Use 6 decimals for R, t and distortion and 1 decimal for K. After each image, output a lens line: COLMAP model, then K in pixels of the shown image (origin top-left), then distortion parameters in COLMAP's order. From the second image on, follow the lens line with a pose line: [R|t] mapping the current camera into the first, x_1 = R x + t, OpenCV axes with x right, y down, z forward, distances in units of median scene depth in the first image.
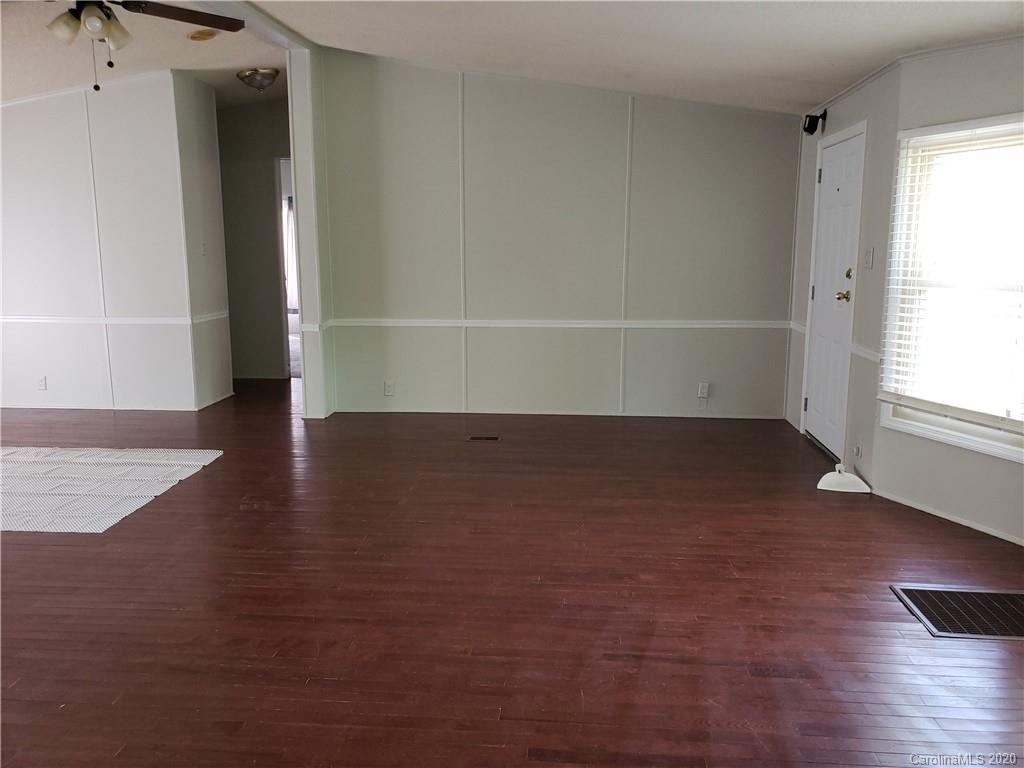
lens RADIAL K [[827.7, 0, 512.0], [0, 827.7, 384.0], [0, 0, 1]] dist [0.084807, -0.140269]
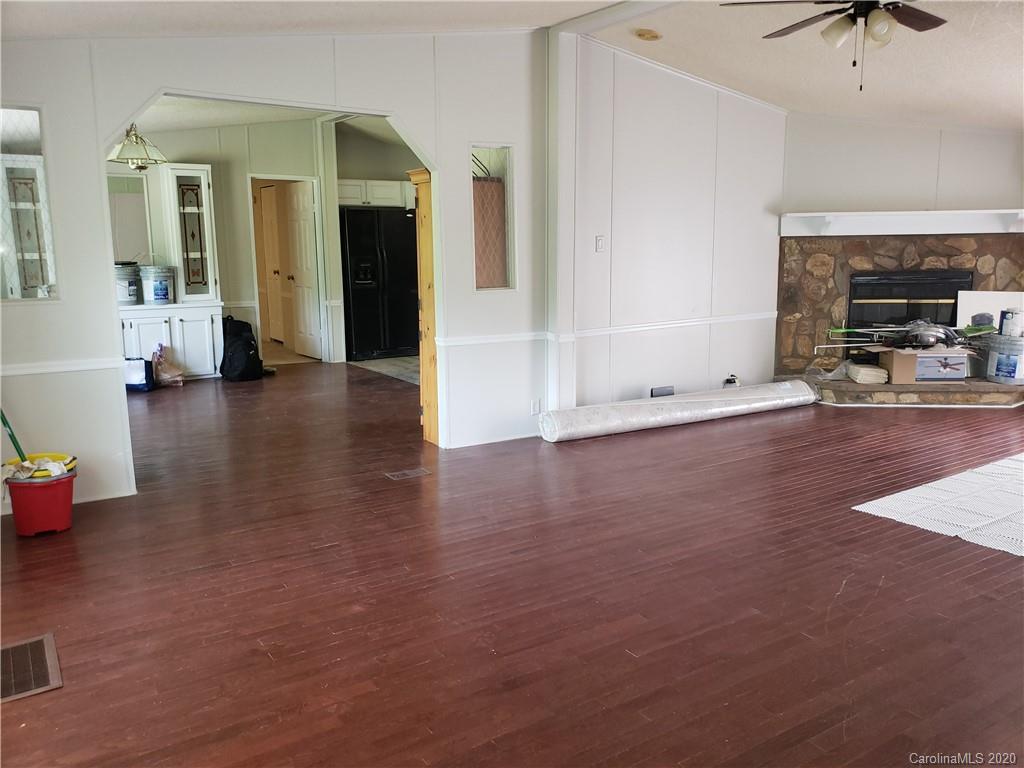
lens RADIAL K [[801.9, 0, 512.0], [0, 801.9, 384.0], [0, 0, 1]] dist [0.068165, -0.058939]
pose [[-0.787875, 0.116894, -0.604640, 0.579543], [-0.094171, 0.947405, 0.305869, -0.315400], [0.608593, 0.297926, -0.735429, 1.828105]]
